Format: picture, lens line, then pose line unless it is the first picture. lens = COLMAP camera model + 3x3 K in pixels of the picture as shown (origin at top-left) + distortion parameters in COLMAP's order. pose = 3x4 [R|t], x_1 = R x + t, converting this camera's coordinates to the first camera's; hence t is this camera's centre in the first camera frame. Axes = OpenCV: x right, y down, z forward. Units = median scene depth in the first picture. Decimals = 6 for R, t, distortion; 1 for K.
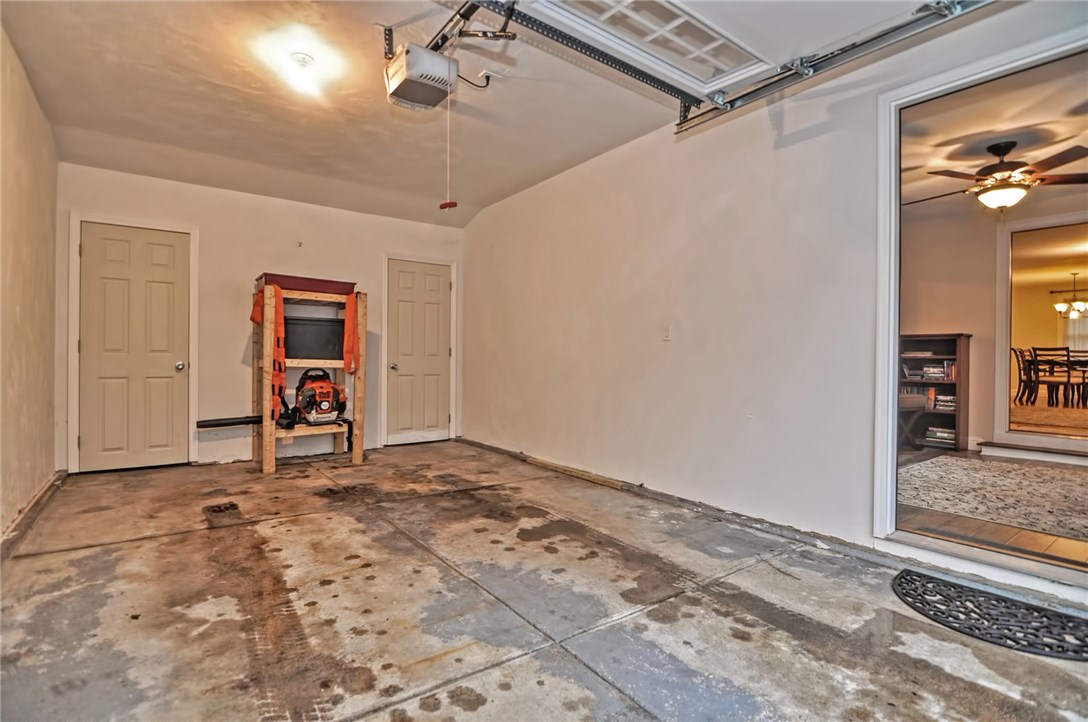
lens RADIAL K [[521.5, 0, 544.0], [0, 521.5, 361.0], [0, 0, 1]] dist [-0.002364, -0.011607]
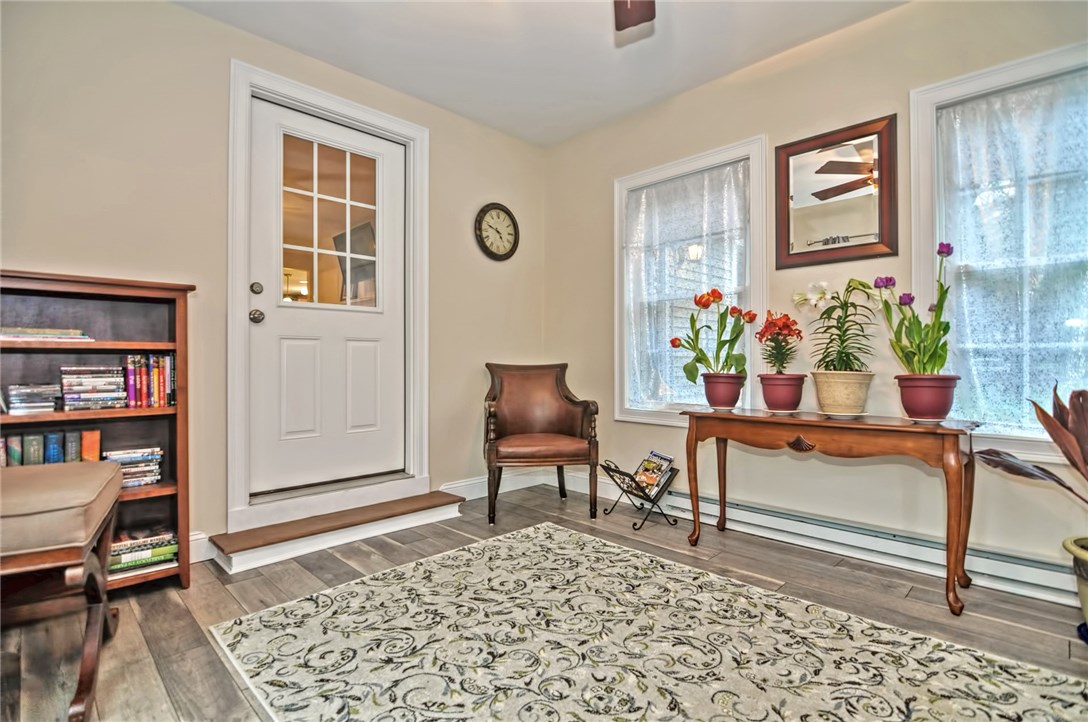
lens RADIAL K [[521.5, 0, 544.0], [0, 521.5, 361.0], [0, 0, 1]] dist [-0.002364, -0.011607]
pose [[-0.146437, -0.006228, 0.989200, 0.363787], [0.006258, 0.999954, 0.007222, 0.002845], [-0.989200, 0.007248, -0.146391, 0.765564]]
